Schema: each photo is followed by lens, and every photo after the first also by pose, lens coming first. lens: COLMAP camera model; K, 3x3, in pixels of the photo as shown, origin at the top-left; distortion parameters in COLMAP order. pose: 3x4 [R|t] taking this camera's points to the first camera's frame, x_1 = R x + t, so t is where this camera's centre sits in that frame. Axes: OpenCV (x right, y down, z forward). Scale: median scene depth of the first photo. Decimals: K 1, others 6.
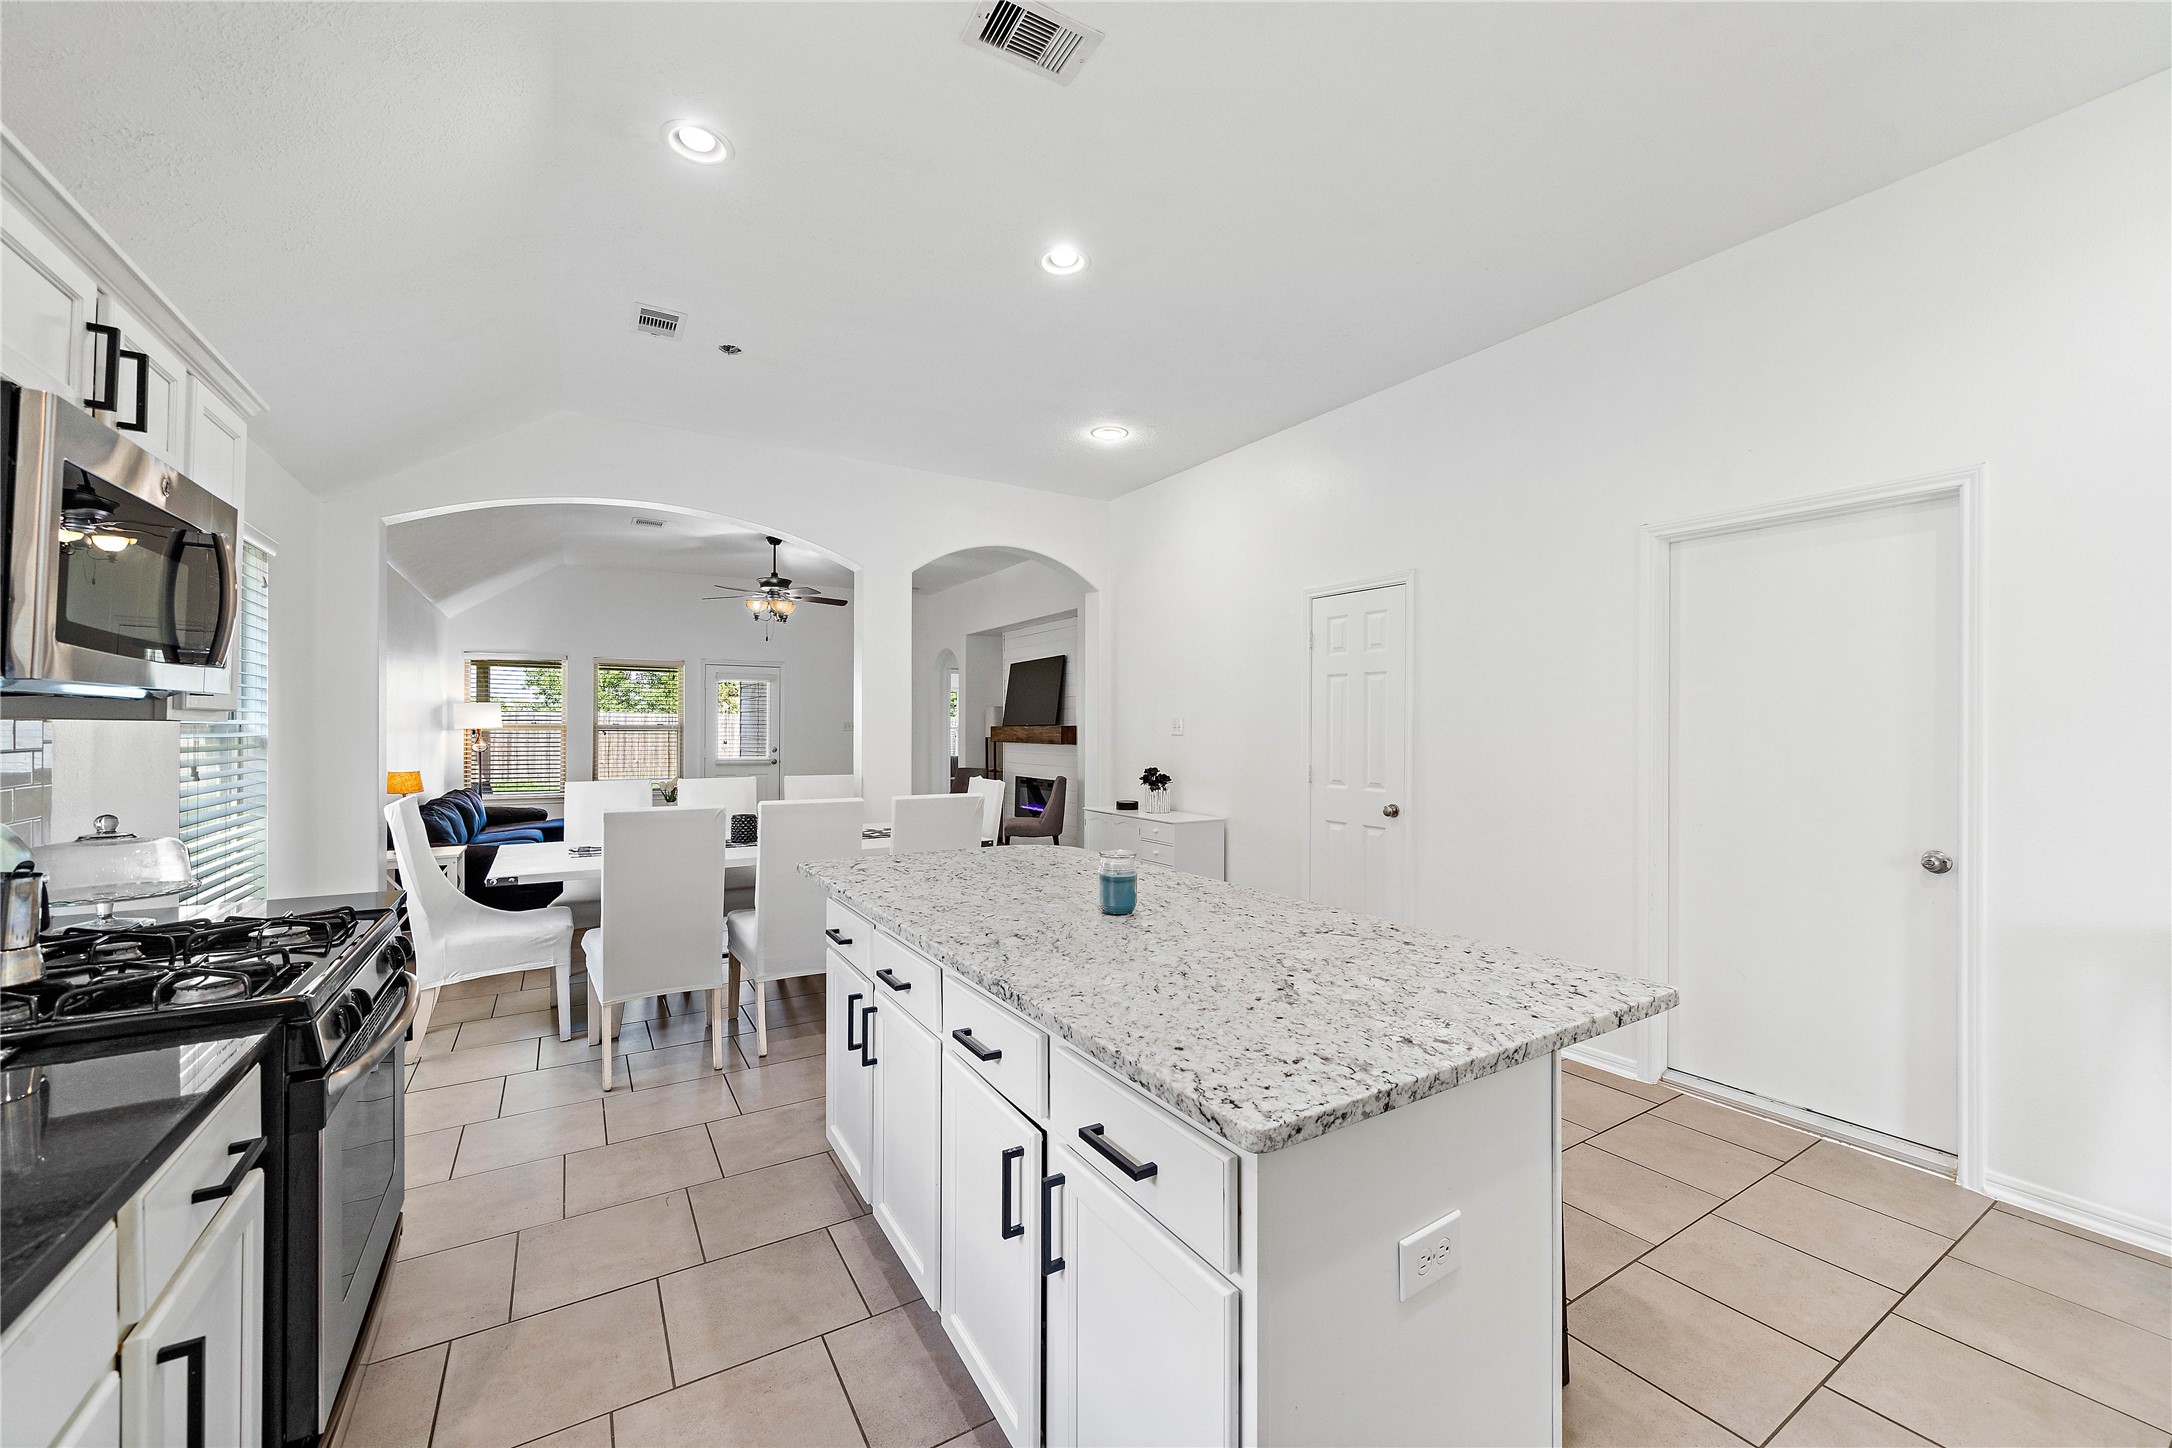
lens RADIAL K [[841.6, 0, 1086.0], [0, 841.6, 724.0], [0, 0, 1]] dist [-0.001108, -0.000005]
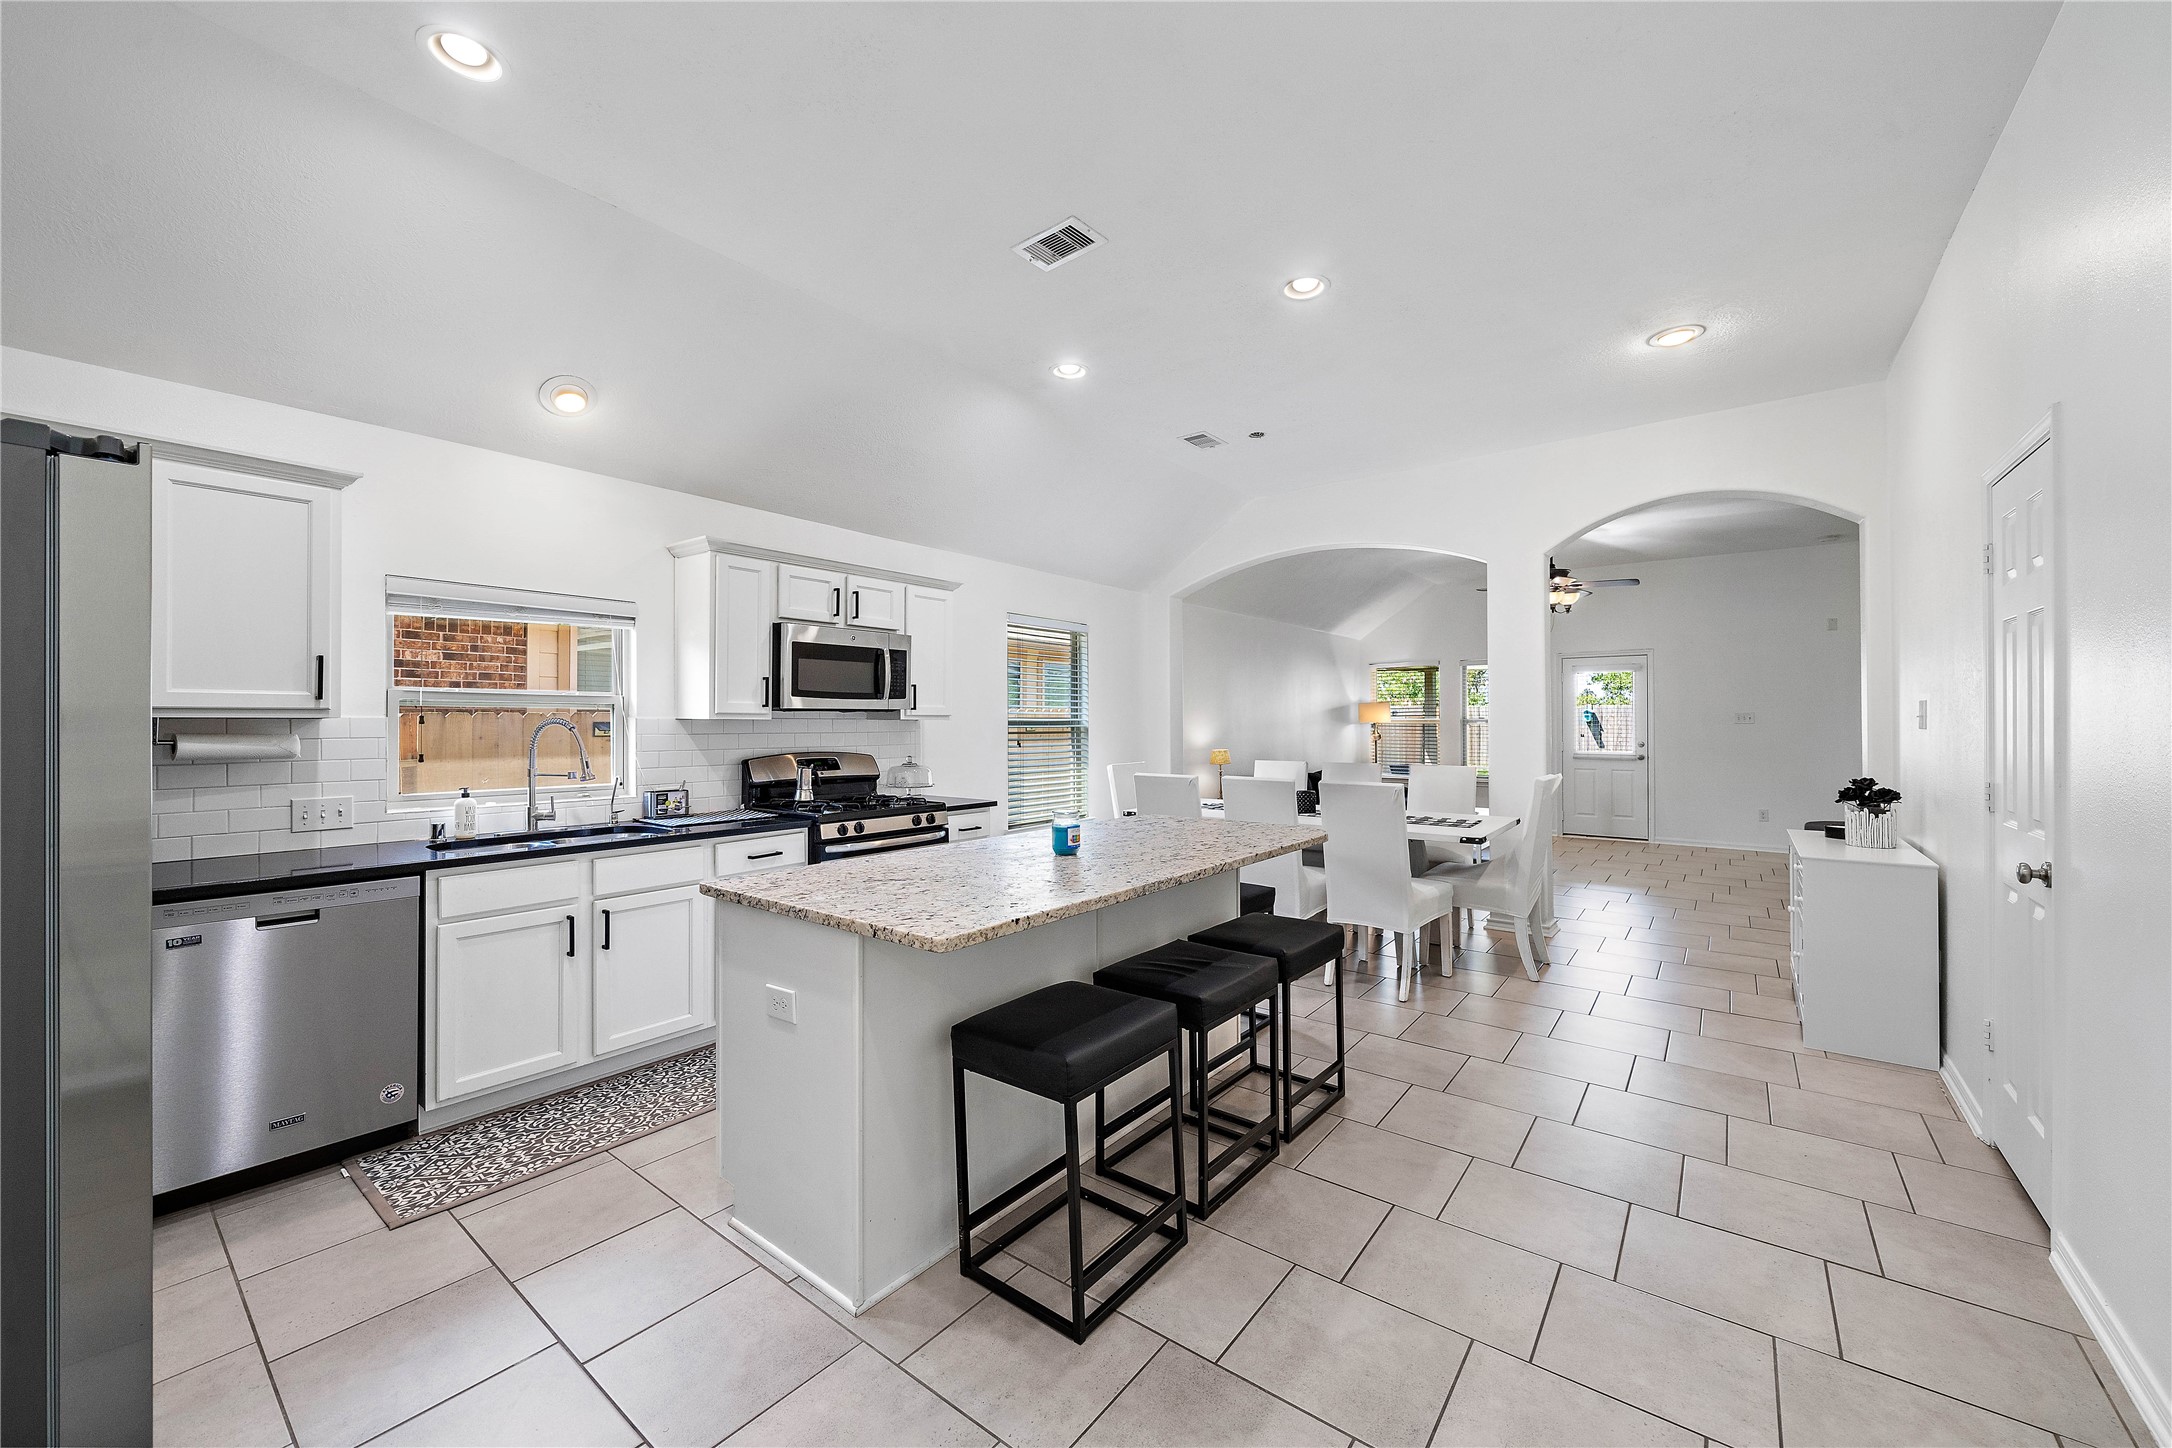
lens RADIAL K [[829.0, 0, 1087.3], [0, 829.0, 719.1], [0, 0, 1]] dist [-0.001882, -0.000013]
pose [[0.351661, -0.007910, -0.936094, 0.639432], [0.009138, 0.999946, -0.005017, 0.004443], [0.936083, -0.006789, 0.351714, 0.268426]]
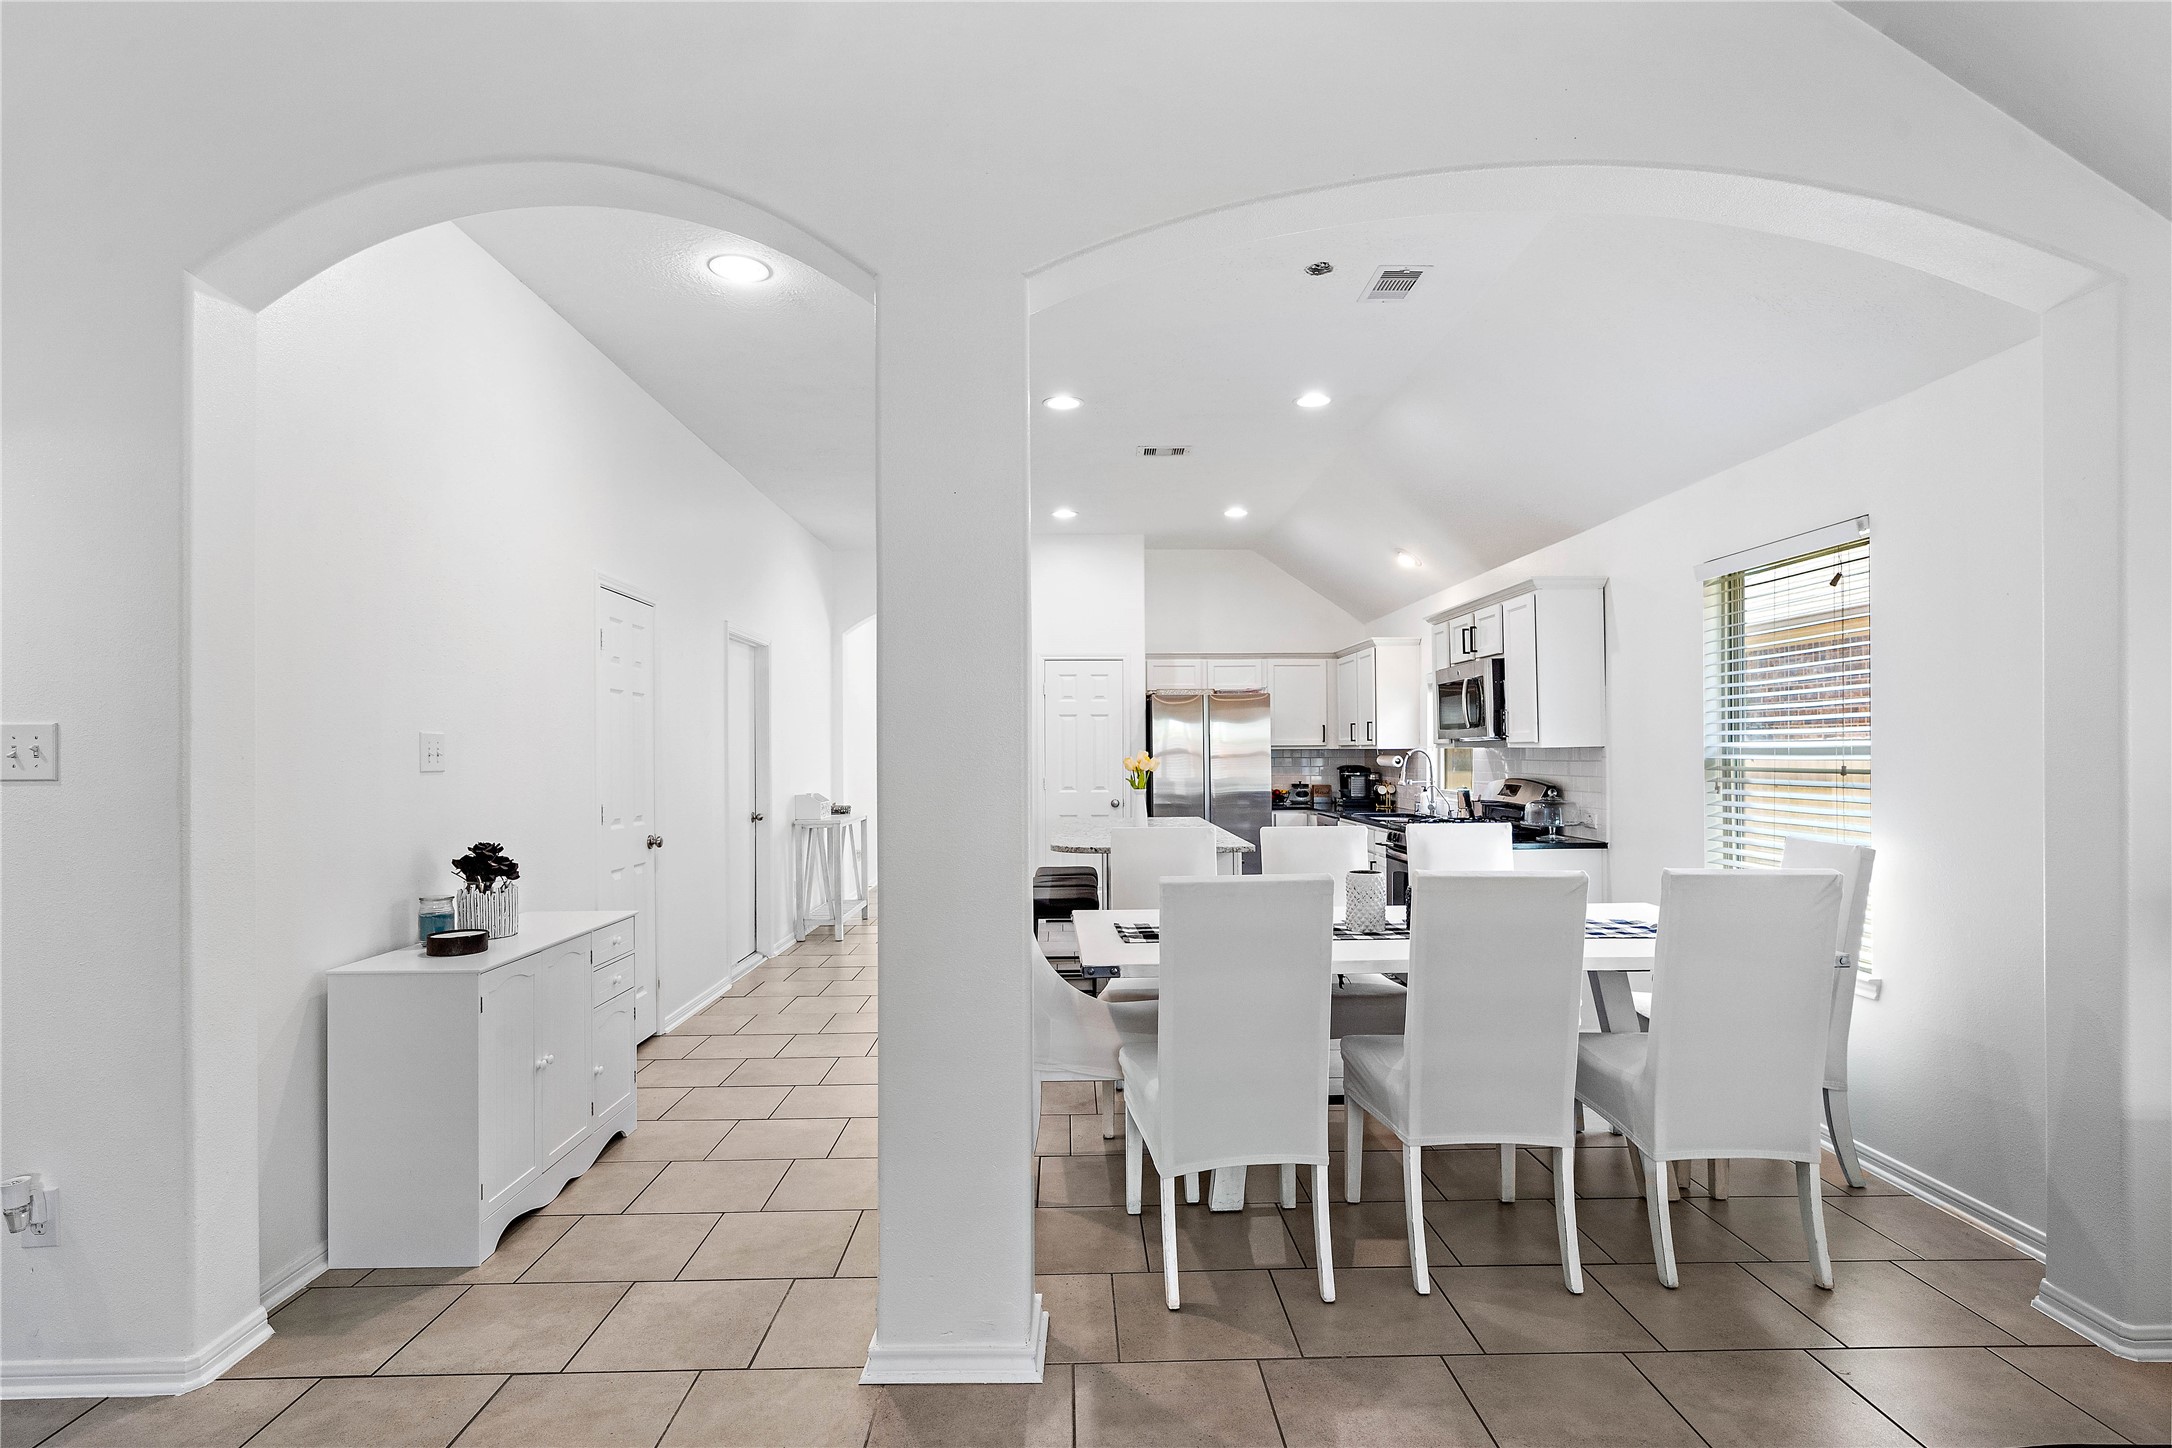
lens RADIAL K [[1073.0, 0, 1086.4], [0, 1073.0, 726.9], [0, 0, 1]] dist [0.003996, 0.002493]
pose [[-0.863498, 0.014201, 0.504153, -0.674607], [0.000307, 0.999618, -0.027632, 0.008445], [-0.504353, -0.023706, -0.863172, 1.811625]]
